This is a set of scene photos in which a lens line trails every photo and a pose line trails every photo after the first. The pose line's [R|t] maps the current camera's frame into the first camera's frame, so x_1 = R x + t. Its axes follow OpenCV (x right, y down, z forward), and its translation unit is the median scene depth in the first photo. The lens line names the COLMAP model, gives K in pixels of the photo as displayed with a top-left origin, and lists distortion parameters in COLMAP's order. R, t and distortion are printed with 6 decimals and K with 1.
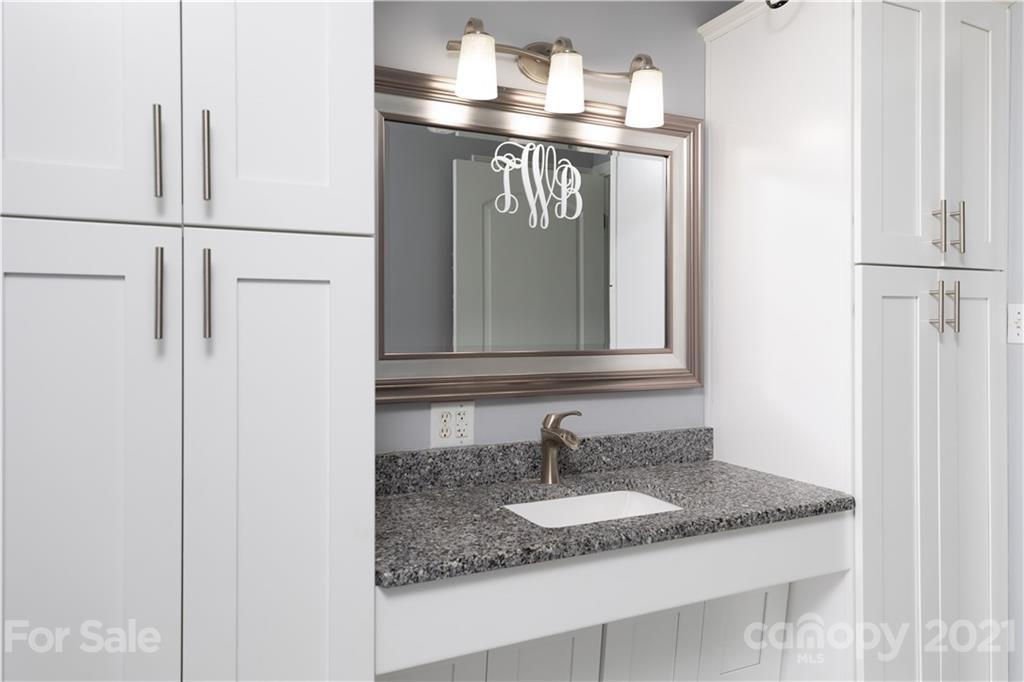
lens RADIAL K [[686.4, 0, 531.7], [0, 686.4, 316.1], [0, 0, 1]] dist [0.003157, -0.001268]
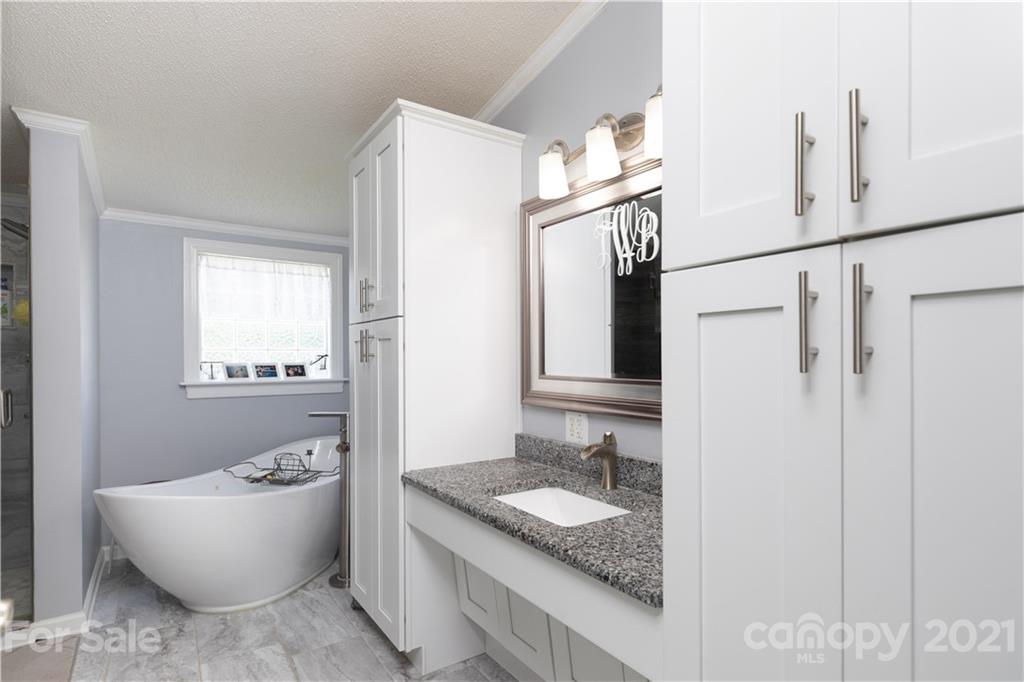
lens RADIAL K [[542.1, 0, 525.4], [0, 542.1, 360.0], [0, 0, 1]] dist [-0.005602, 0.000825]
pose [[0.146545, 0.007121, -0.989178, 0.904694], [0.008838, 0.999925, 0.008507, 0.008220], [0.989165, -0.009989, 0.146471, 0.691157]]
